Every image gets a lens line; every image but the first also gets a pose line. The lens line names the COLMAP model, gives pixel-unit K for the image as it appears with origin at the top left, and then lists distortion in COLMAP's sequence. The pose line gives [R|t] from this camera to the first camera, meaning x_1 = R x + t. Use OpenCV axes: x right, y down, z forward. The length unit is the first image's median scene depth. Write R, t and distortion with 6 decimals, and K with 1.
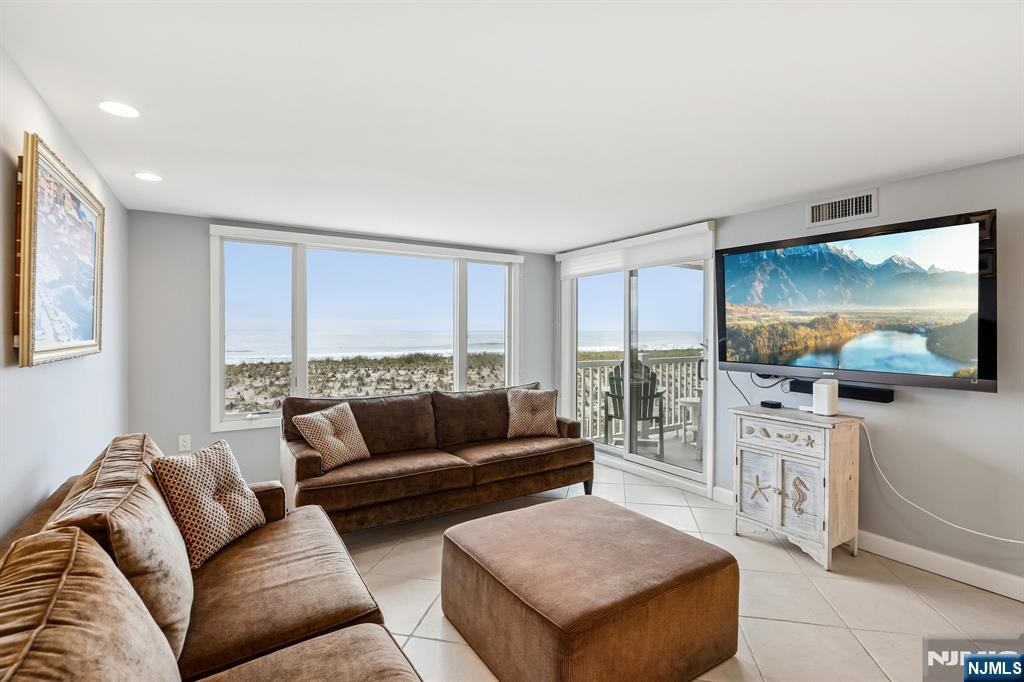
lens RADIAL K [[474.4, 0, 517.1], [0, 474.4, 339.4], [0, 0, 1]] dist [-0.020968, 0.000027]
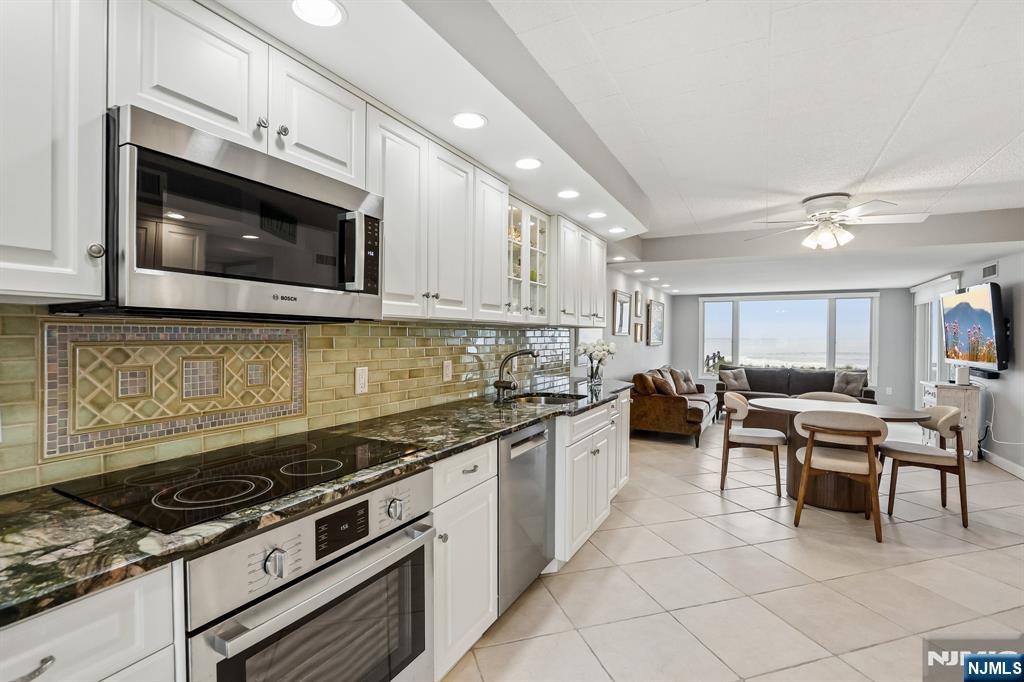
lens RADIAL K [[474.4, 0, 504.7], [0, 474.4, 343.6], [0, 0, 1]] dist [-0.020968, 0.000027]
pose [[0.482118, 0.014026, -0.875994, 0.987772], [-0.021038, 0.999769, 0.004429, 0.016696], [0.875854, 0.016294, 0.482301, -1.050612]]
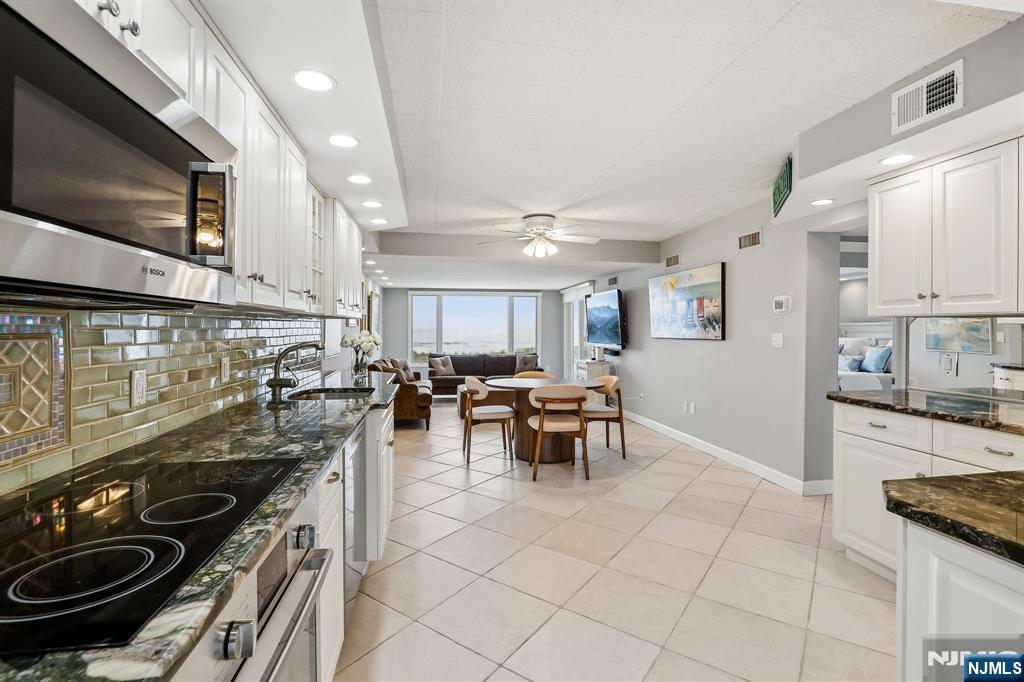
lens RADIAL K [[474.4, 0, 507.0], [0, 474.4, 330.2], [0, 0, 1]] dist [-0.020968, 0.000027]
pose [[0.917102, -0.000742, -0.398653, 0.874613], [-0.005658, 0.999873, -0.014877, 0.020328], [0.398613, 0.015899, 0.916981, -1.163423]]
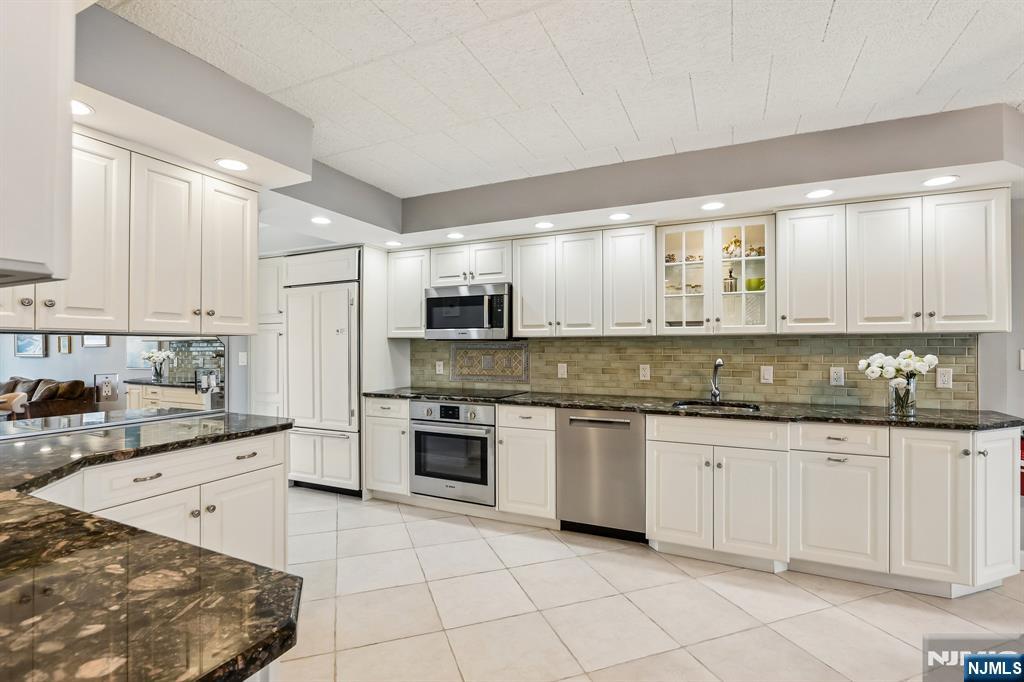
lens RADIAL K [[474.4, 0, 510.0], [0, 474.4, 342.6], [0, 0, 1]] dist [-0.020968, 0.000027]
pose [[-0.847922, -0.004225, -0.530105, 1.050632], [-0.011181, 0.999888, 0.009915, -0.002270], [0.530003, 0.014334, -0.847874, -0.181857]]
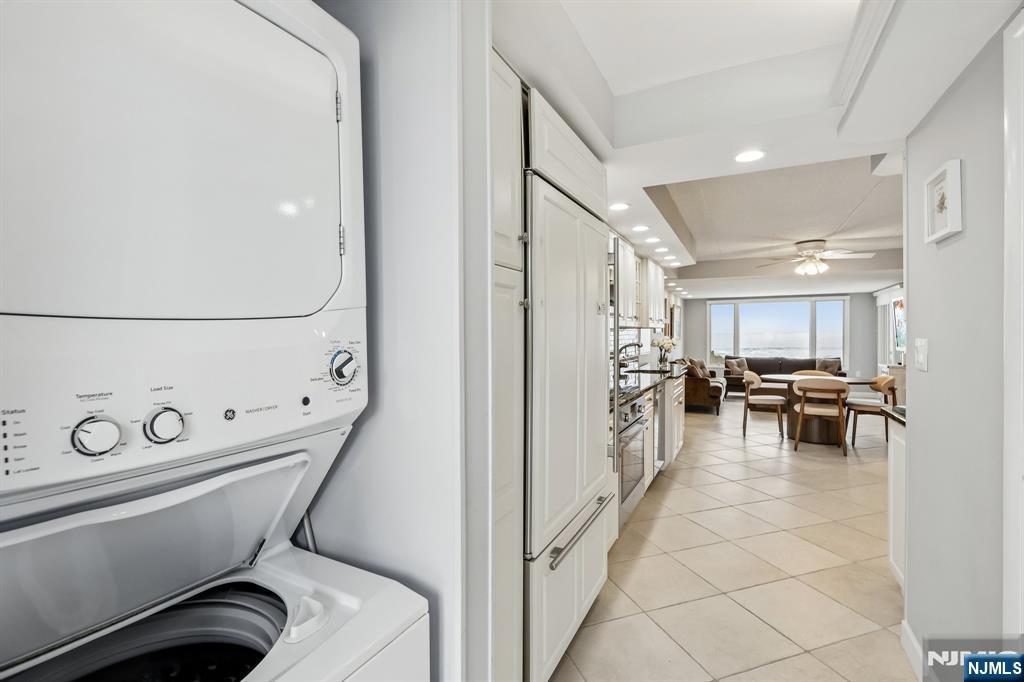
lens RADIAL K [[474.4, 0, 511.1], [0, 474.4, 343.1], [0, 0, 1]] dist [-0.020968, 0.000027]
pose [[0.517162, 0.009737, -0.855832, 1.229748], [-0.007124, 0.999950, 0.007072, 0.022277], [0.855858, 0.002440, 0.517205, -1.562899]]
